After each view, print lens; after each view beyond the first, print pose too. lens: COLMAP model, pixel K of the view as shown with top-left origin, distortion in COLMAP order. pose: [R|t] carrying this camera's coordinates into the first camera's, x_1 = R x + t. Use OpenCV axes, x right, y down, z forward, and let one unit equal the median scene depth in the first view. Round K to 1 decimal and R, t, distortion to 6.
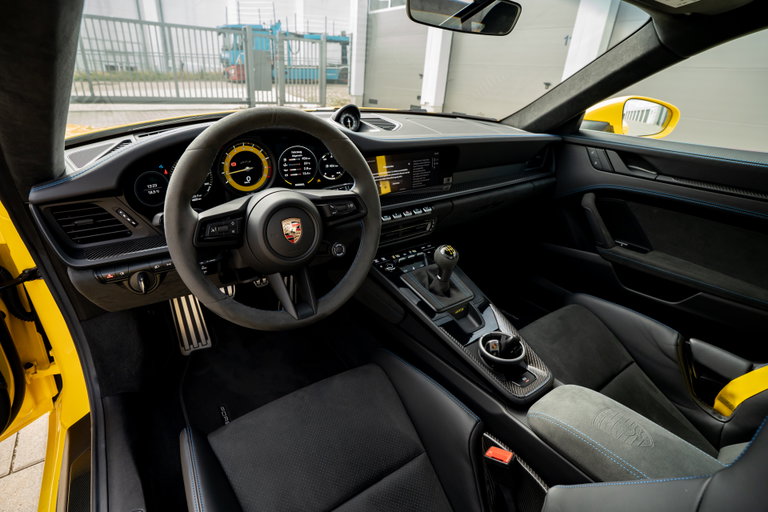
lens RADIAL K [[382.2, 0, 371.5], [0, 382.2, 255.3], [0, 0, 1]] dist [-0.030367, -0.000033]
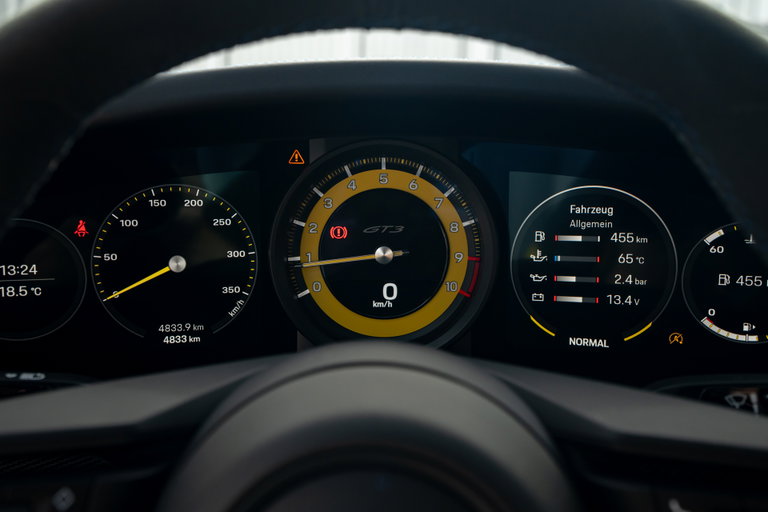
lens RADIAL K [[764.7, 0, 384.0], [0, 764.7, 256.0], [0, 0, 1]] dist [0.082208, 0.000454]
pose [[0.821795, 0.082231, -0.563819, -0.024916], [-0.231416, 0.952411, -0.198394, -0.112501], [0.520673, 0.293516, 0.801716, 0.535538]]
